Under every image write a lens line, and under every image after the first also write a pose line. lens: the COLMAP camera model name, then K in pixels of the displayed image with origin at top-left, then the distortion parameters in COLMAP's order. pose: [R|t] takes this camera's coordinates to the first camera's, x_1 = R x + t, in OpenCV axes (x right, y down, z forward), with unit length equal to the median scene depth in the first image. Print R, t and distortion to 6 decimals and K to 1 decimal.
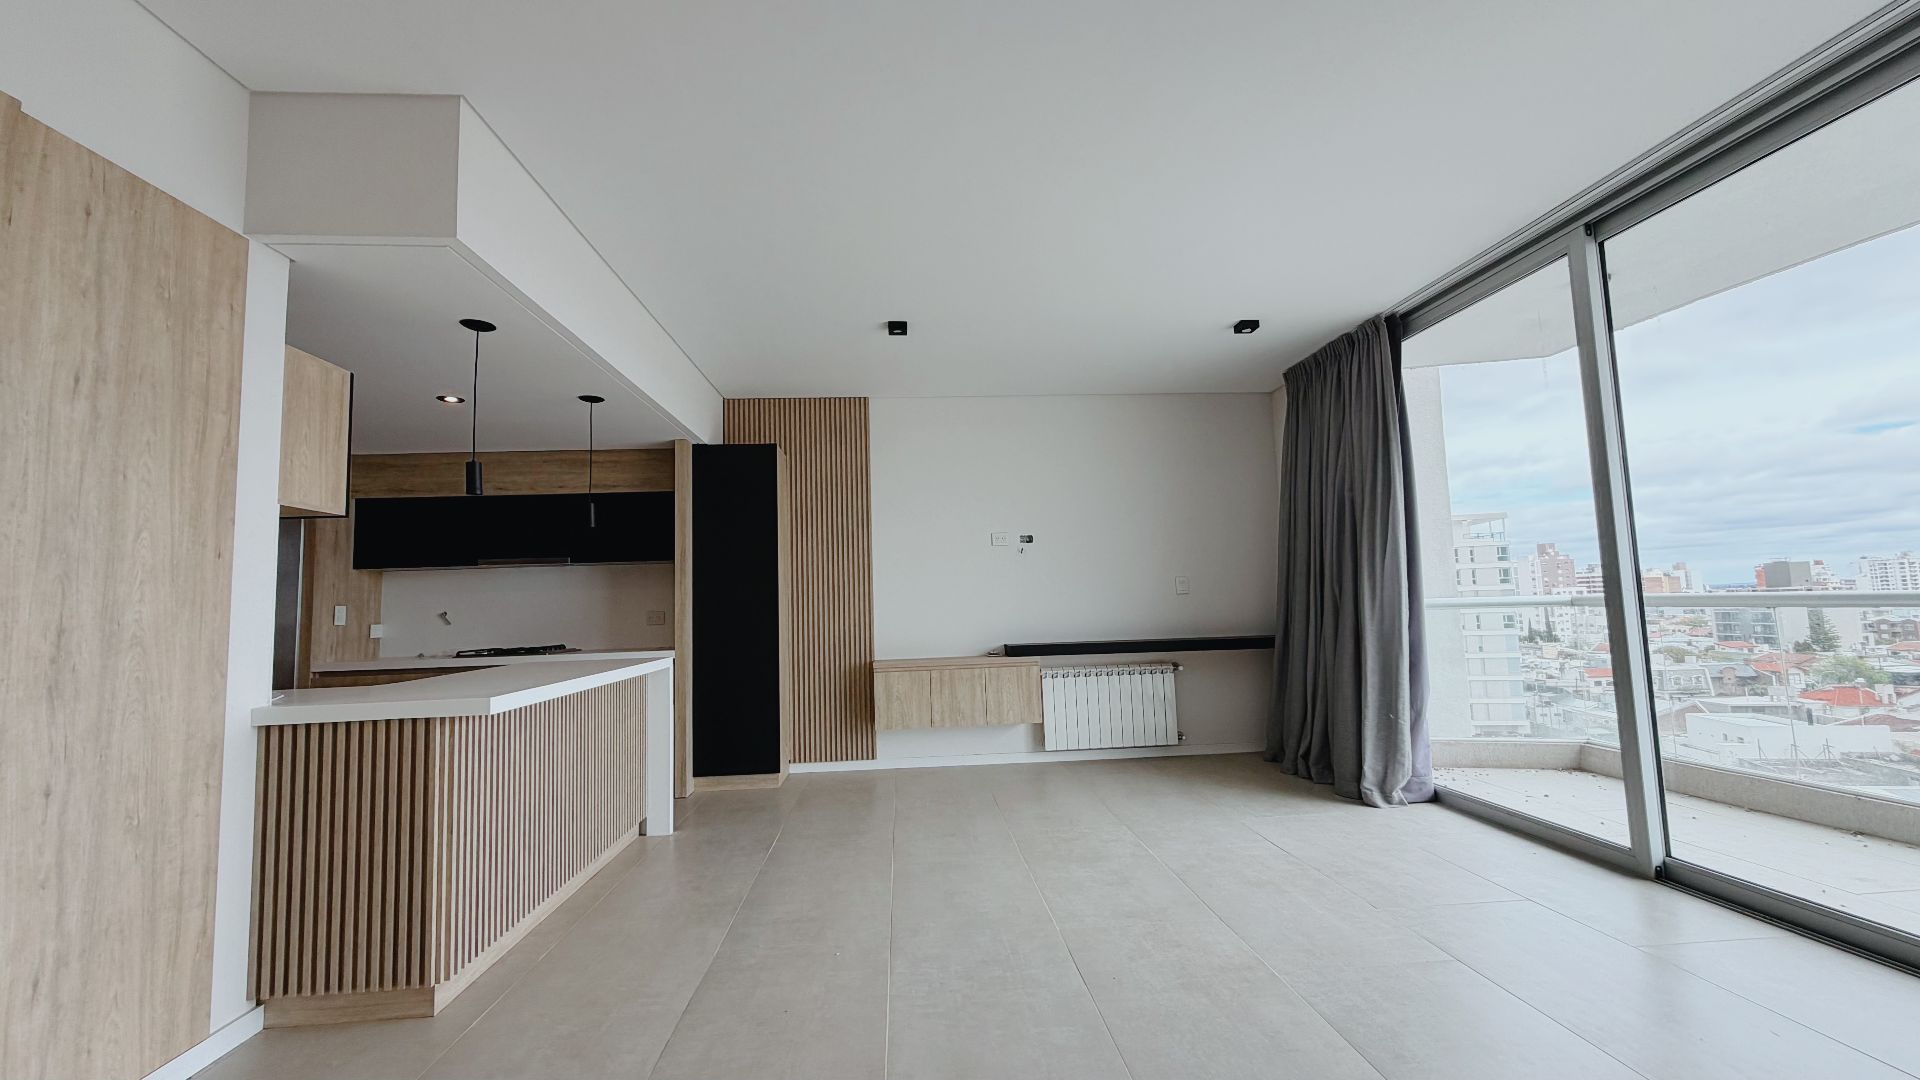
lens RADIAL K [[758.1, 0, 954.8], [0, 758.1, 538.6], [0, 0, 1]] dist [-0.002406, -0.000084]
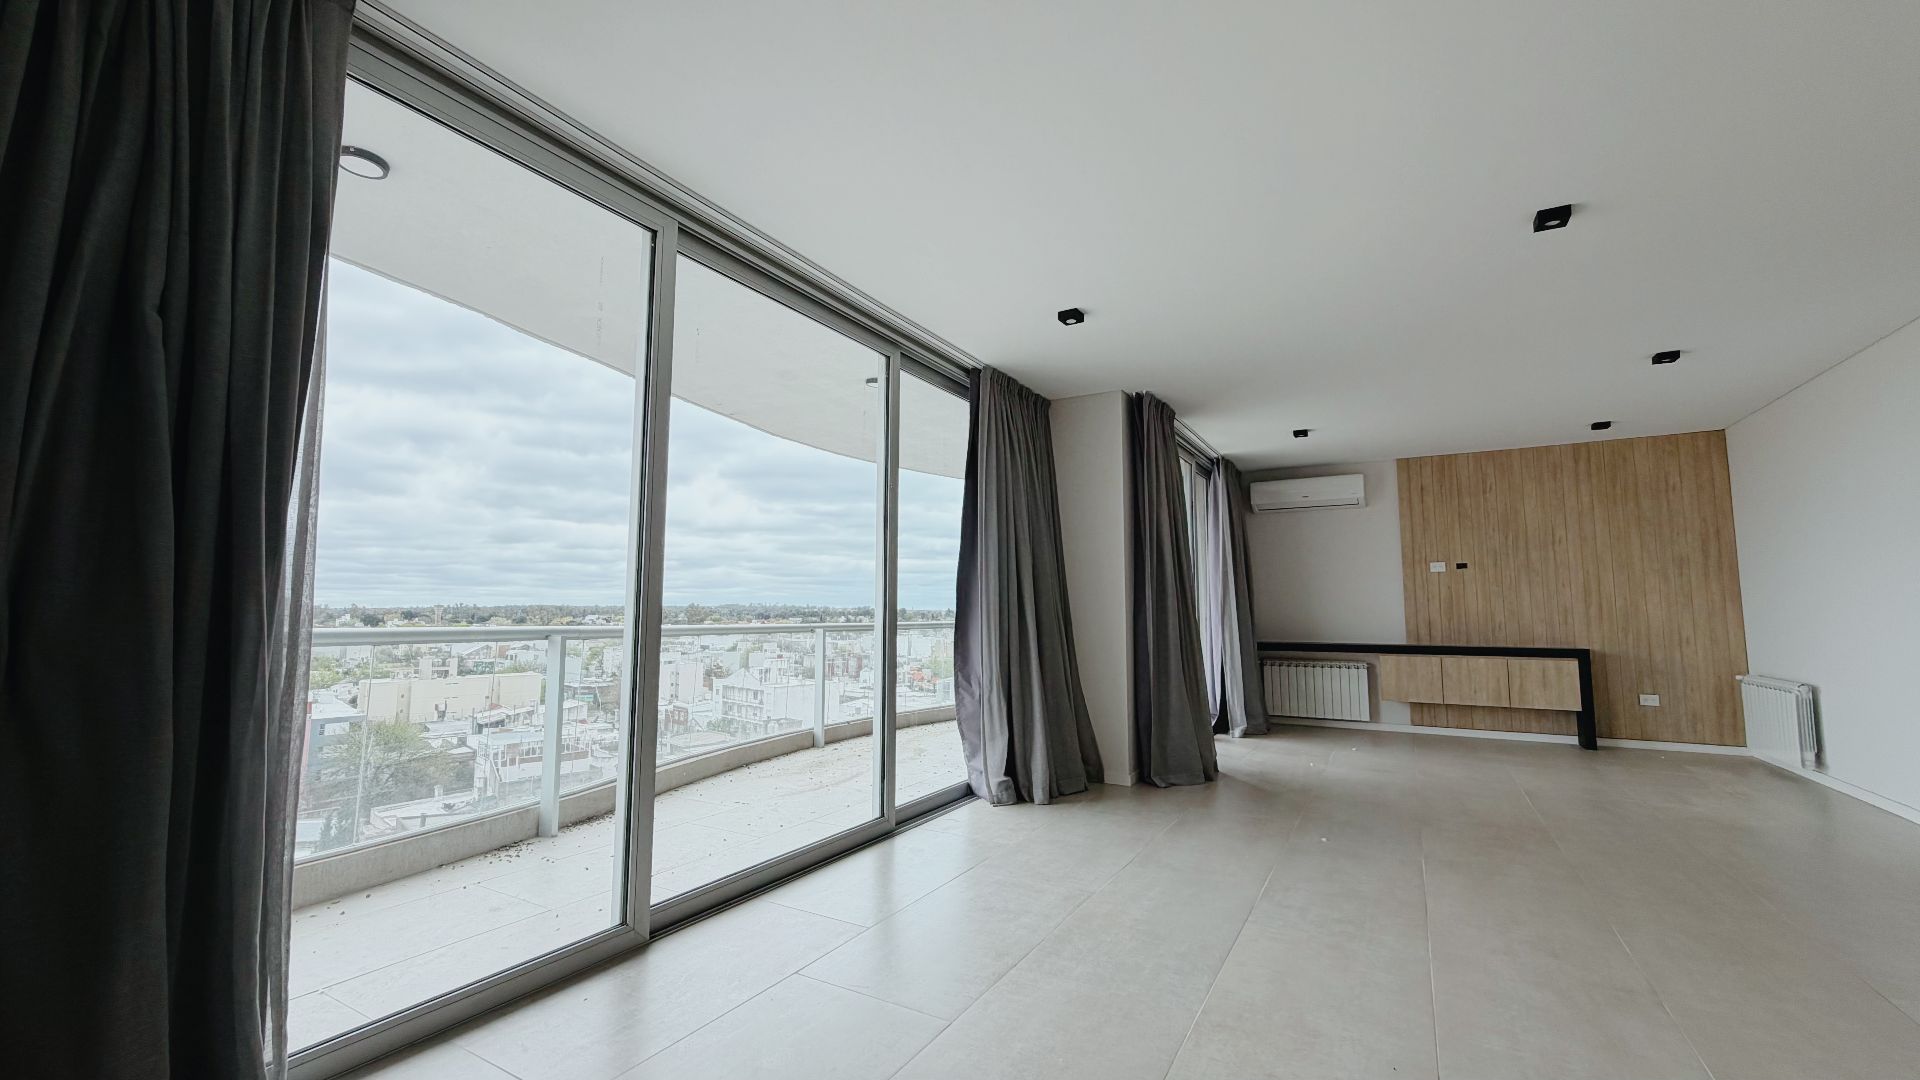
lens RADIAL K [[758.1, 0, 954.8], [0, 758.1, 538.6], [0, 0, 1]] dist [-0.002406, -0.000084]
pose [[-0.822304, 0.090828, 0.561753, 0.043212], [-0.024018, 0.980760, -0.193734, 0.086464], [-0.568541, -0.172801, -0.804301, 0.940468]]
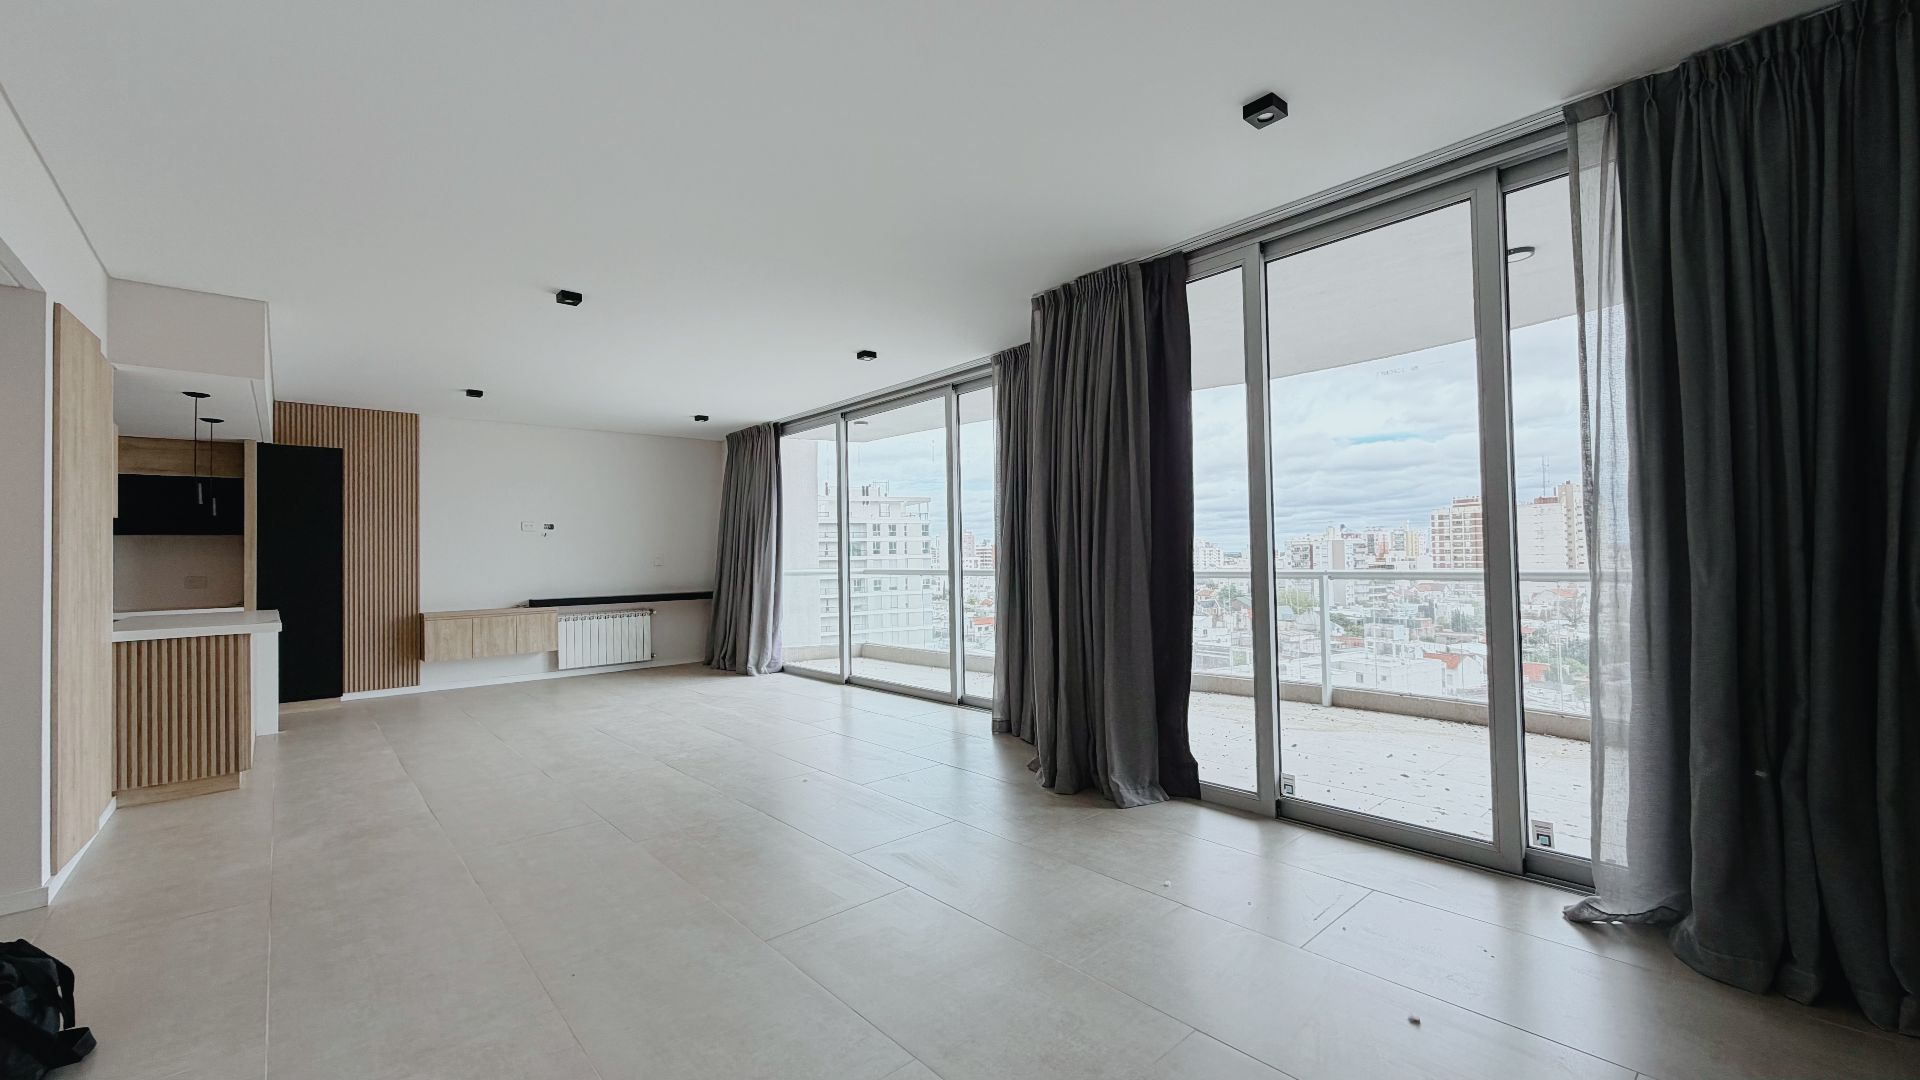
lens RADIAL K [[758.1, 0, 954.8], [0, 758.1, 538.6], [0, 0, 1]] dist [-0.002406, -0.000084]
pose [[0.791915, 0.030597, 0.609864, -0.194619], [-0.059643, 0.997844, 0.027385, -0.070543], [-0.607711, -0.058060, 0.792033, -0.692966]]
